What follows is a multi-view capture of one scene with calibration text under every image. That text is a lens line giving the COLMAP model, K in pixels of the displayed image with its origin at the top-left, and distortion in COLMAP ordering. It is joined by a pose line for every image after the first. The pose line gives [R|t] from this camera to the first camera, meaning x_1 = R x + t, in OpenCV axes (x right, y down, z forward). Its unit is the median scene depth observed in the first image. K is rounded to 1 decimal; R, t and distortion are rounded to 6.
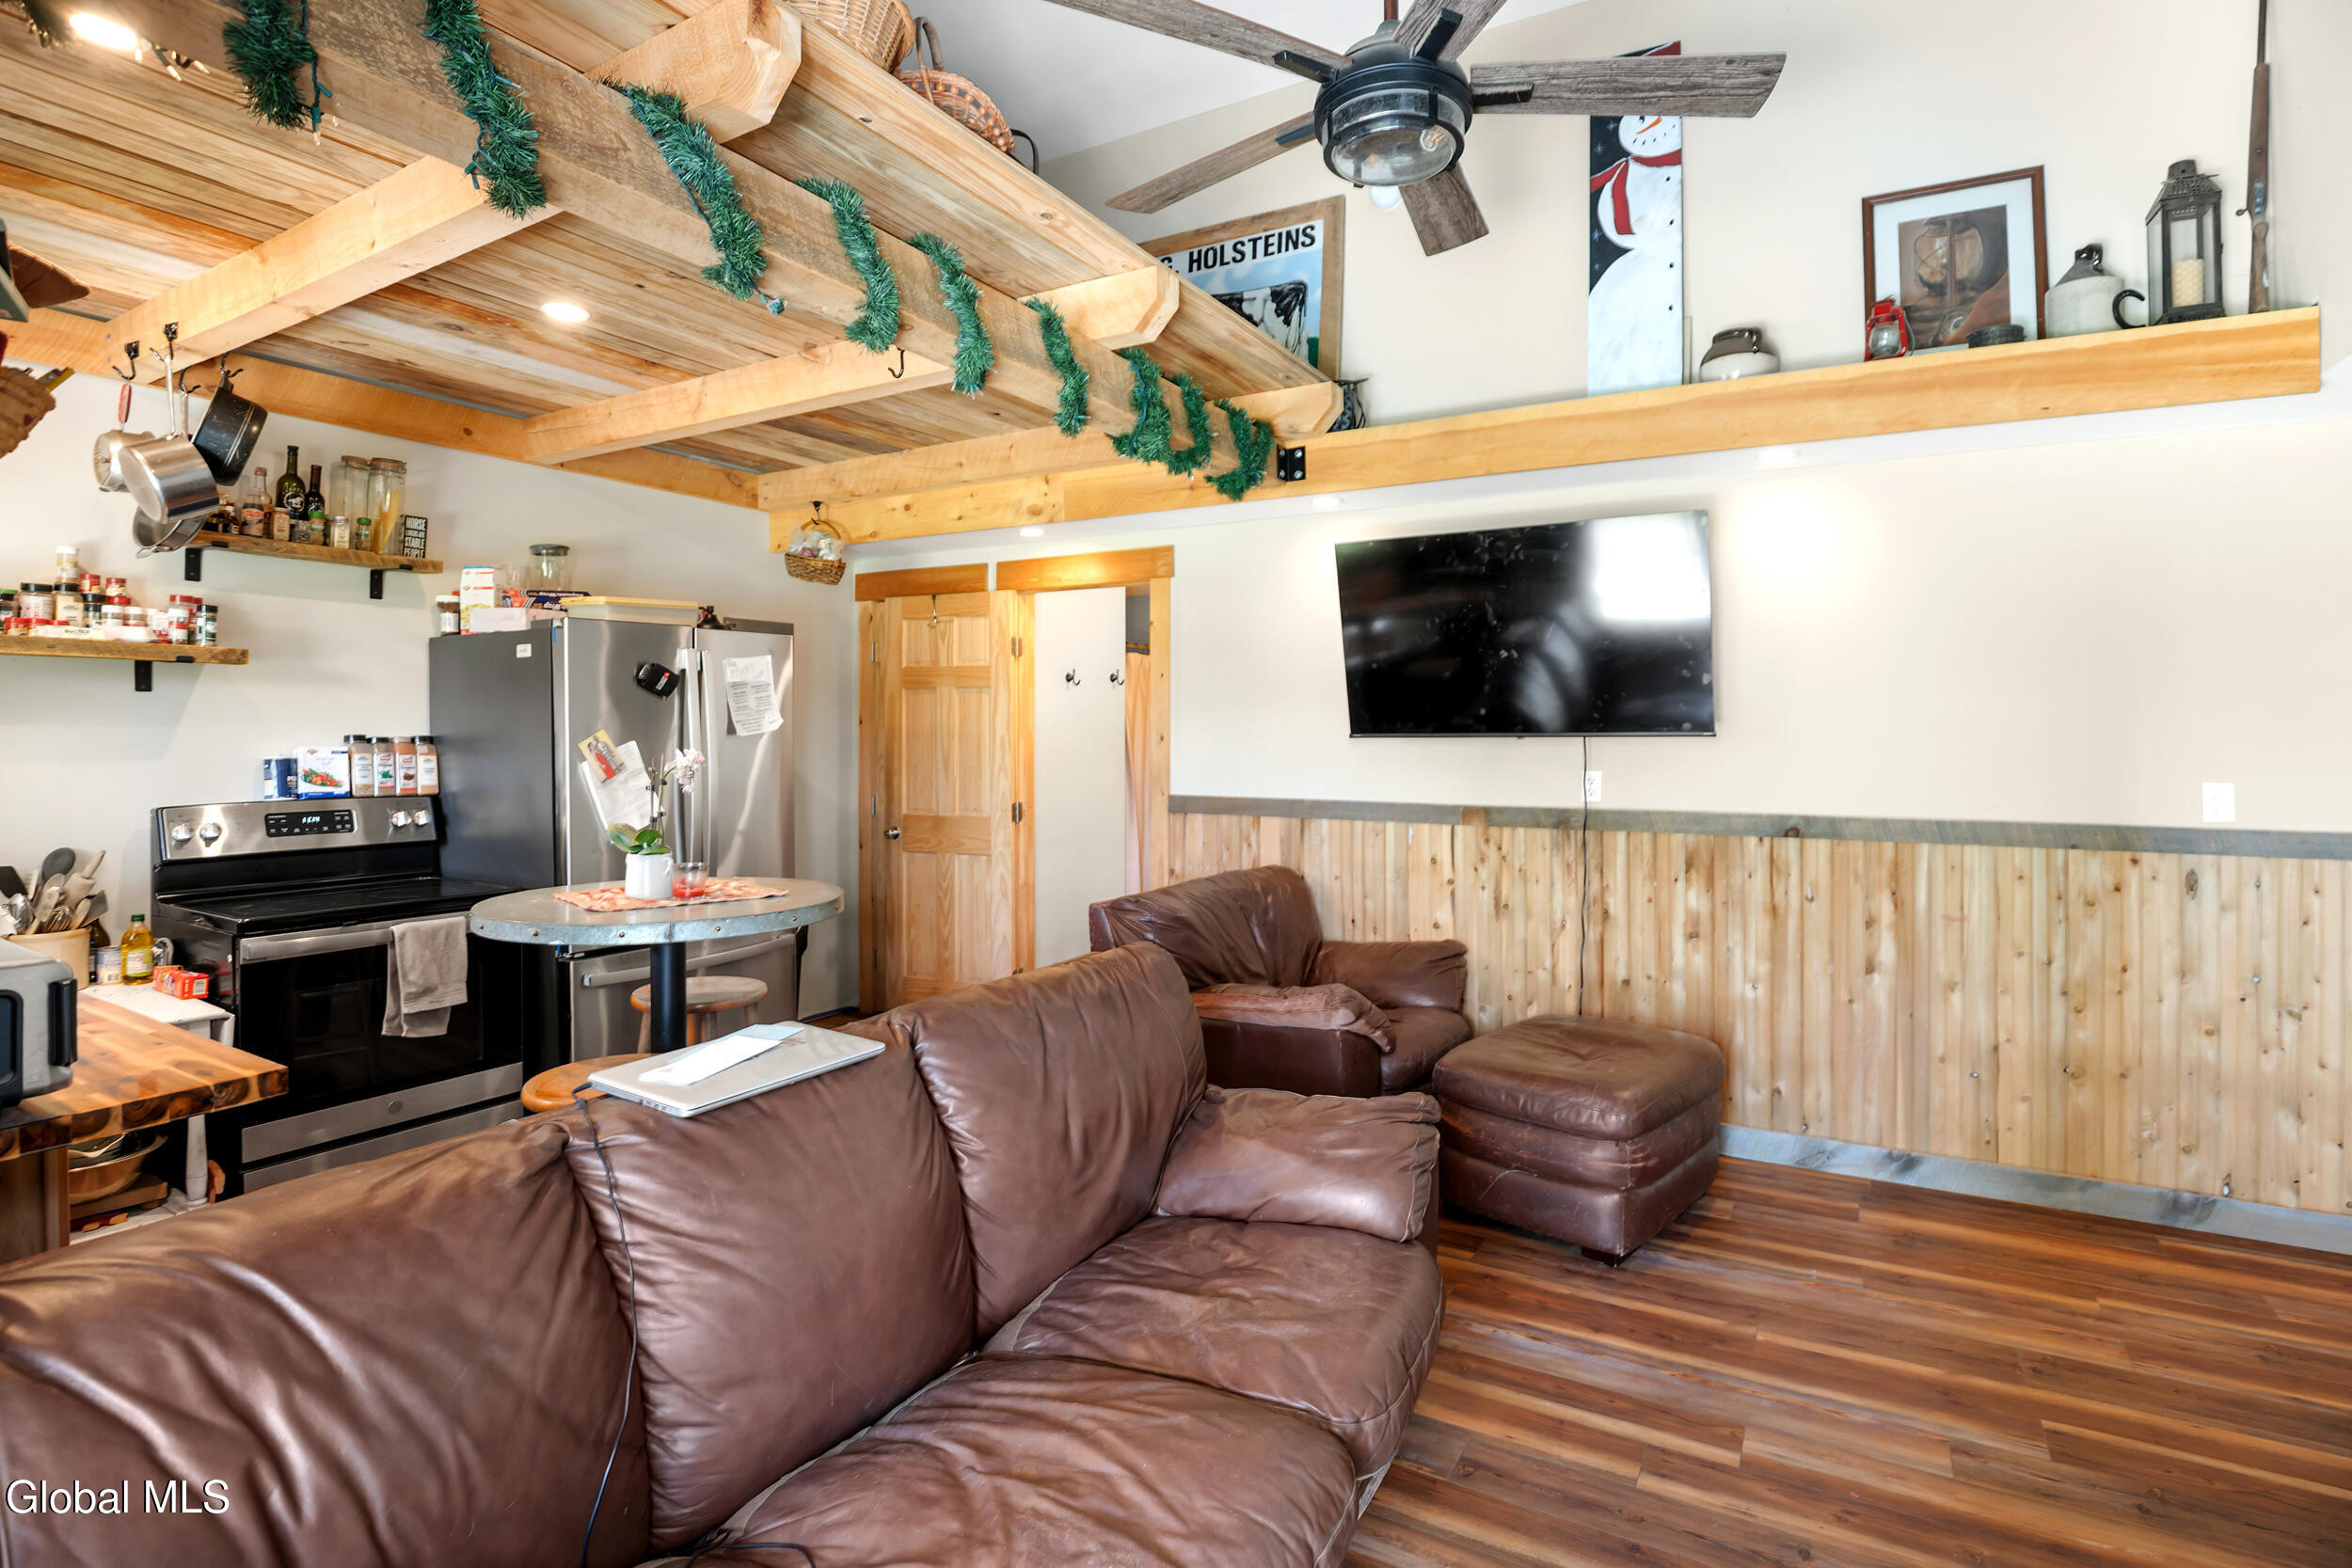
lens RADIAL K [[1156.8, 0, 1182.4], [0, 1156.8, 726.4], [0, 0, 1]] dist [-0.028249, -0.000028]
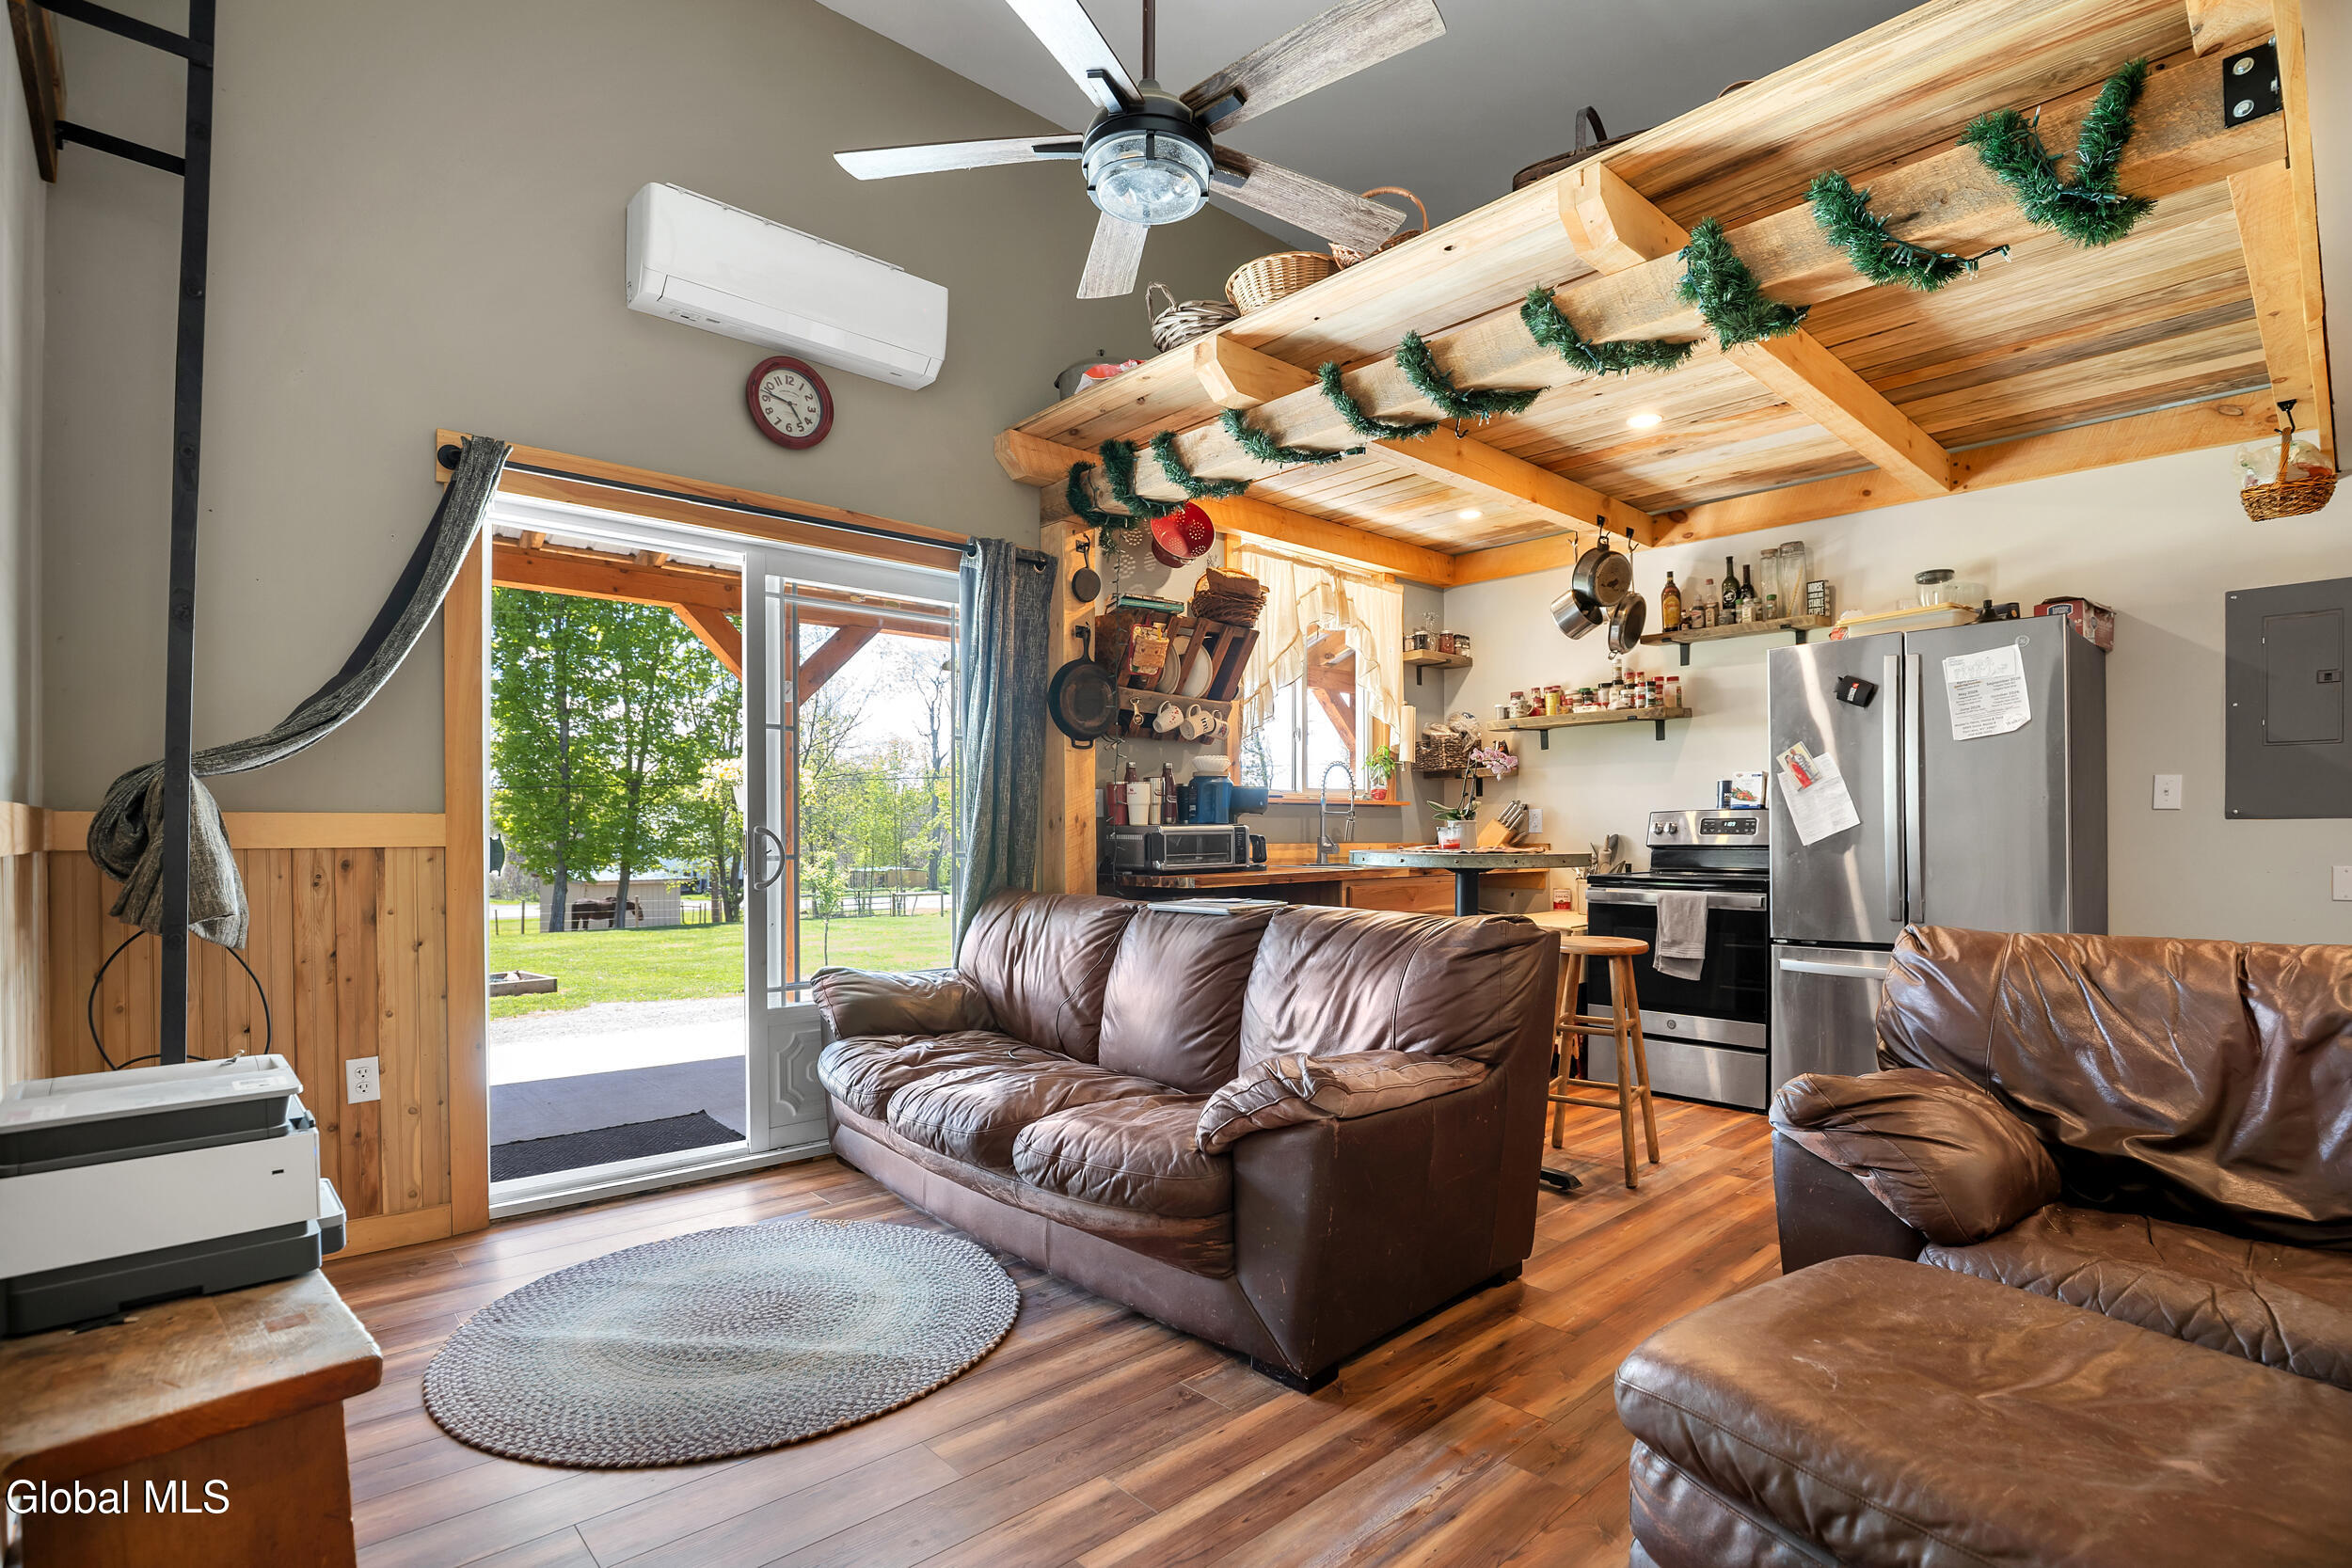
lens RADIAL K [[1111.3, 0, 1219.1], [0, 1111.3, 835.5], [0, 0, 1]] dist [-0.006435, 0.000300]
pose [[-0.276082, 0.003975, -0.961126, 0.704986], [0.003543, 0.999989, 0.003118, 0.089570], [0.961128, -0.002545, -0.276093, 0.773195]]
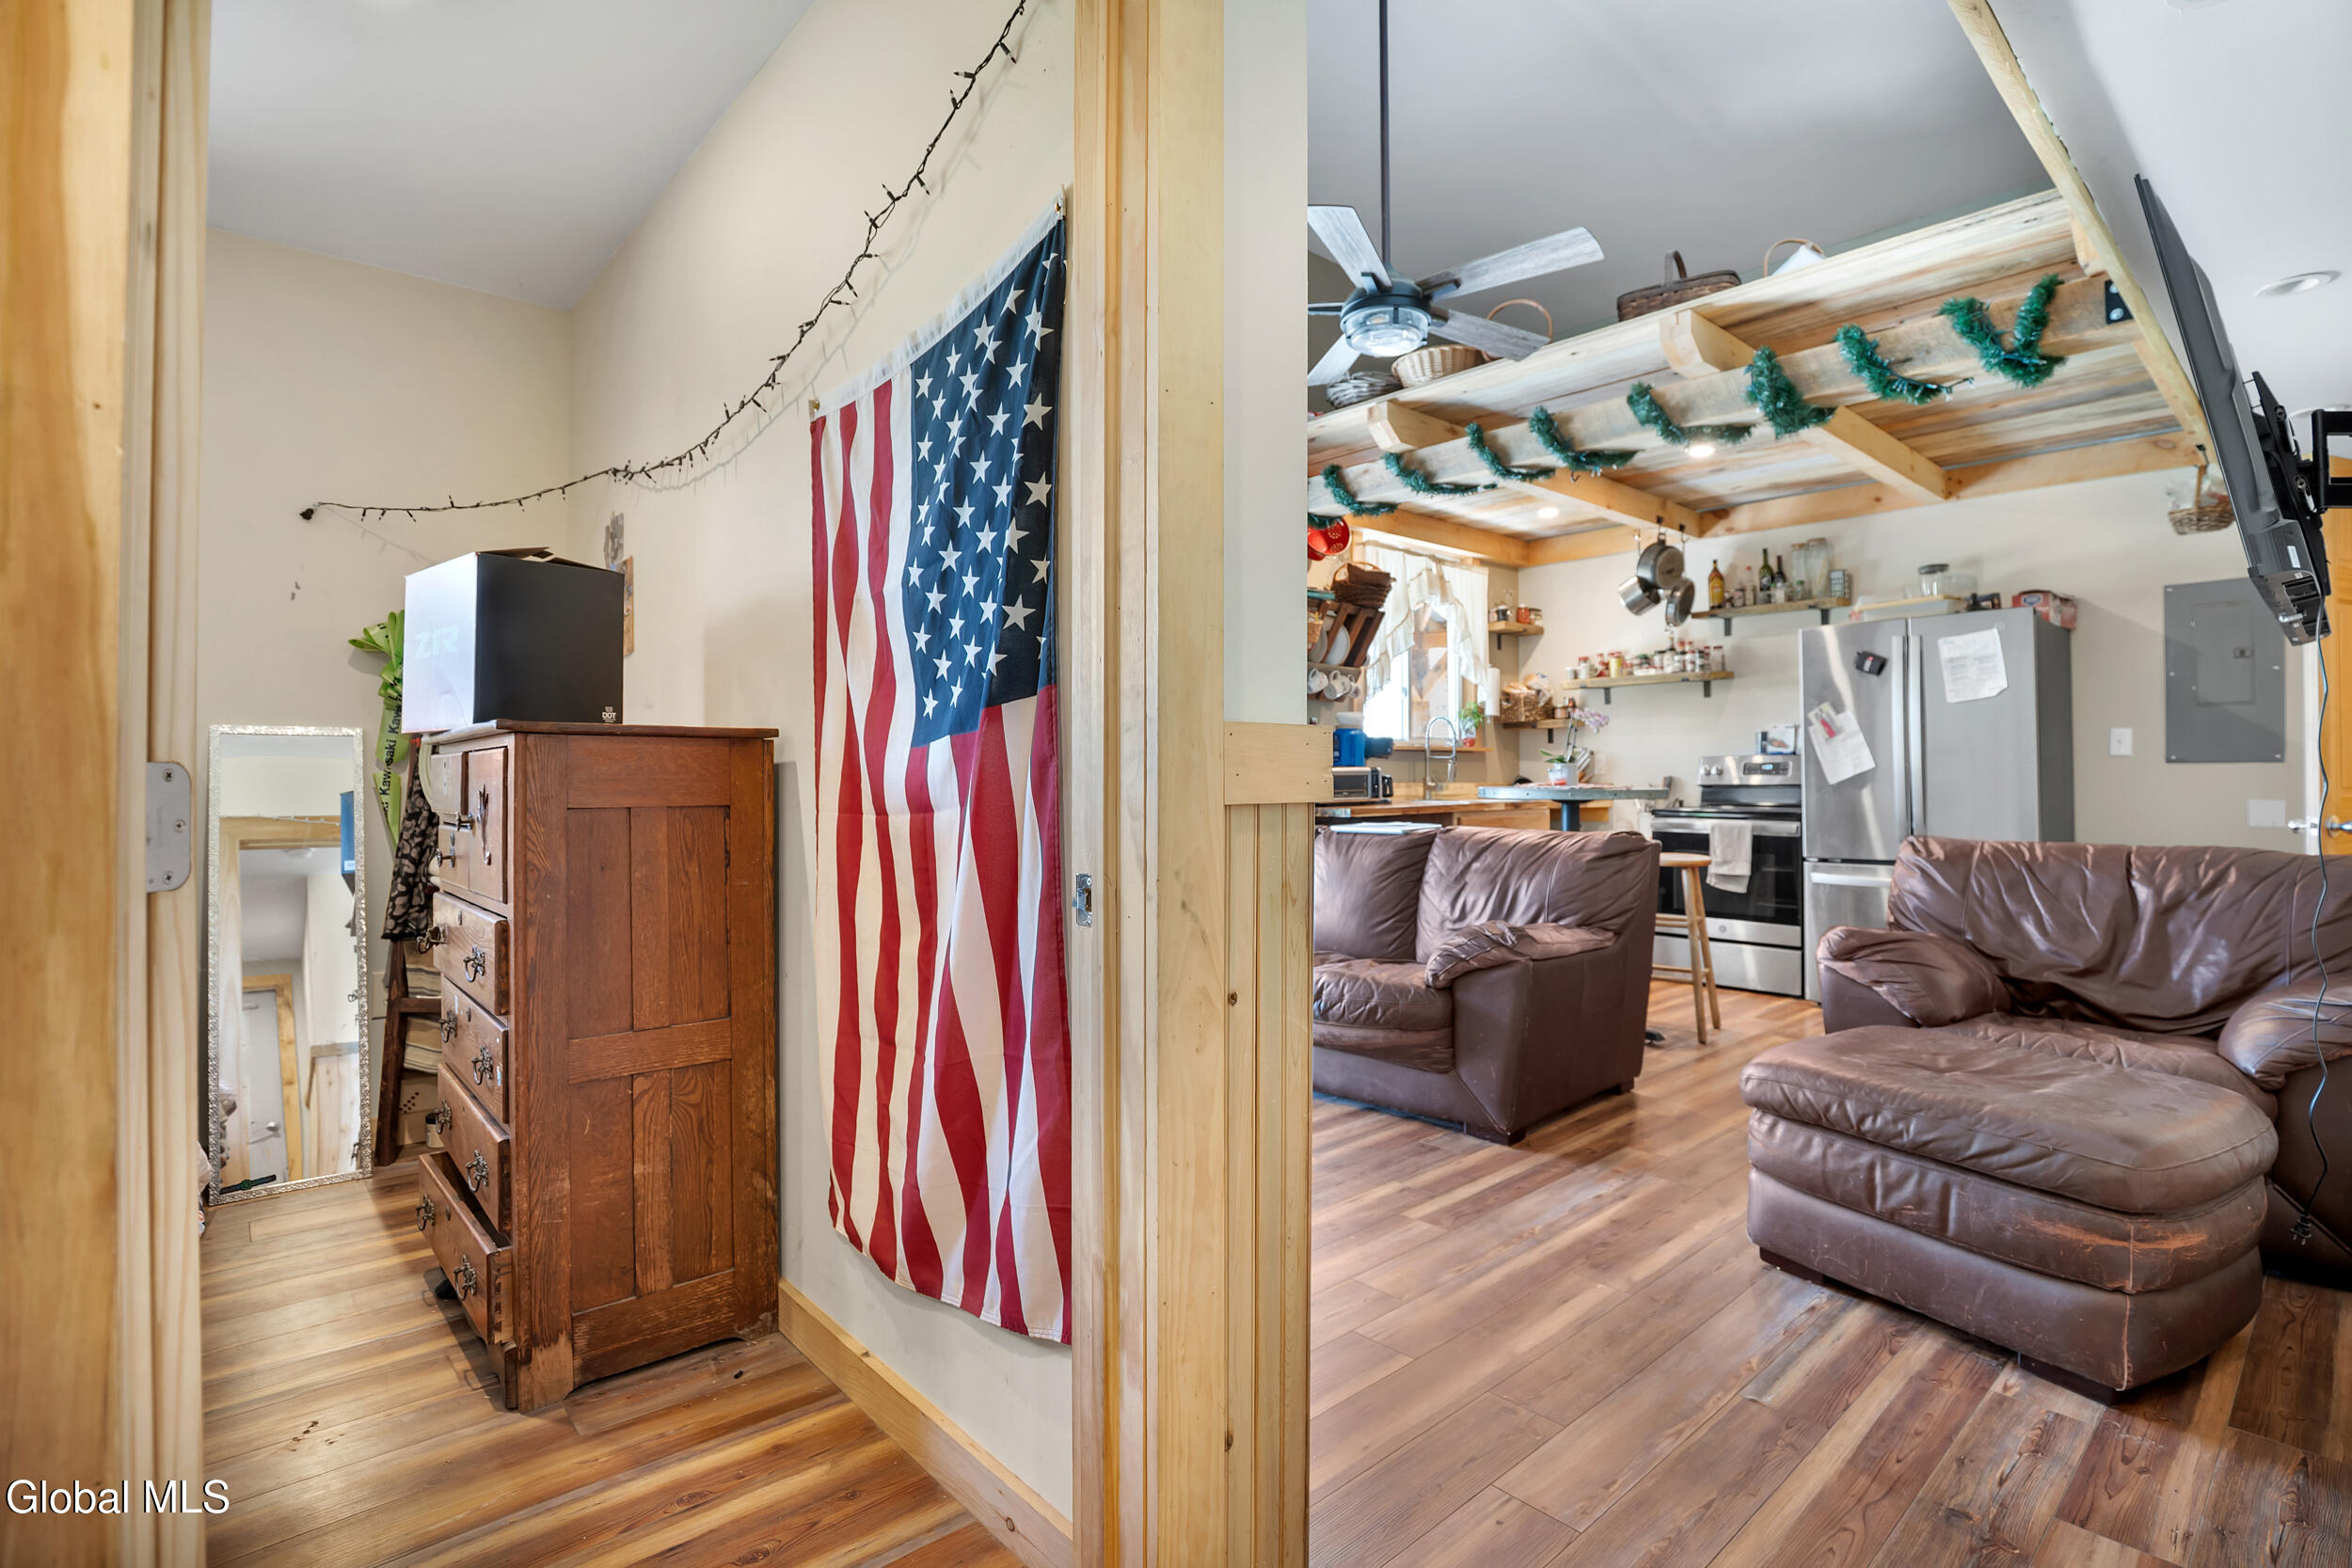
lens RADIAL K [[1098.8, 0, 1223.0], [0, 1098.8, 759.8], [0, 0, 1]] dist [0.000026, -0.000019]
pose [[-0.286787, -0.012738, -0.957910, 1.031829], [0.002925, 0.999895, -0.014172, 0.091965], [0.957990, -0.006866, -0.286720, 0.691407]]
